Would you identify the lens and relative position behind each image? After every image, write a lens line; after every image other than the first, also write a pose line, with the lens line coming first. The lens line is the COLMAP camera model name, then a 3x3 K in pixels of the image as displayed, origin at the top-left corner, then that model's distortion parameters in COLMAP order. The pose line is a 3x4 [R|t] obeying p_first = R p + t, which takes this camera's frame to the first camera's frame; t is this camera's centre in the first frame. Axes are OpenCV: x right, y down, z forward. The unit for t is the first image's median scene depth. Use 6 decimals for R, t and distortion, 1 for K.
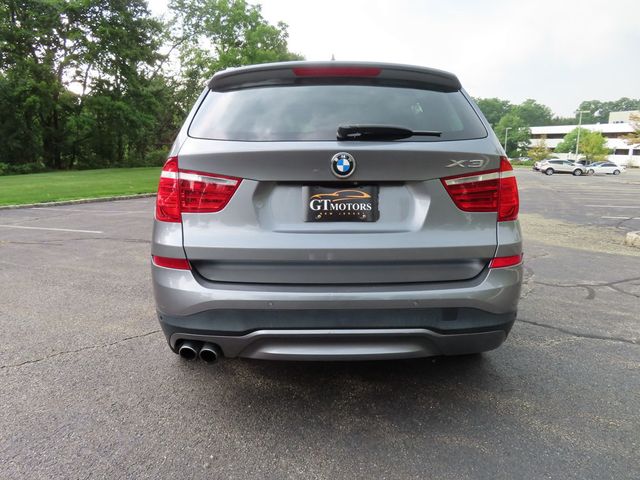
lens RADIAL K [[450.4, 0, 317.2], [0, 450.4, 240.2], [0, 0, 1]] dist [-0.008778, 0.007524]
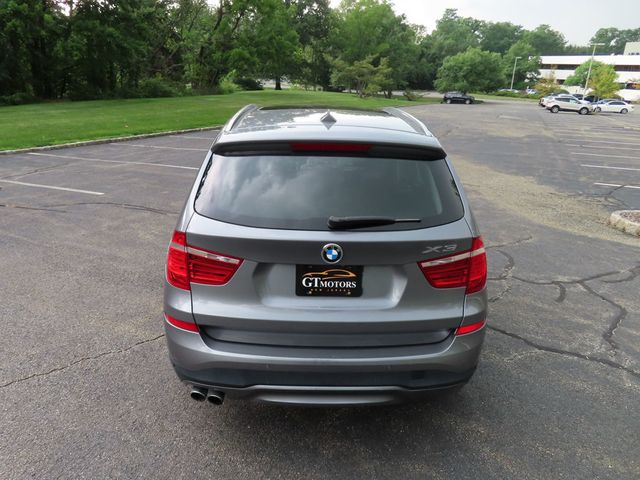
lens RADIAL K [[450.4, 0, 317.2], [0, 450.4, 240.2], [0, 0, 1]] dist [-0.008778, 0.007524]
pose [[0.999652, 0.024943, 0.008588, 0.006984], [-0.025976, 0.987488, 0.155541, -0.291501], [-0.004601, -0.155710, 0.987792, -0.094485]]
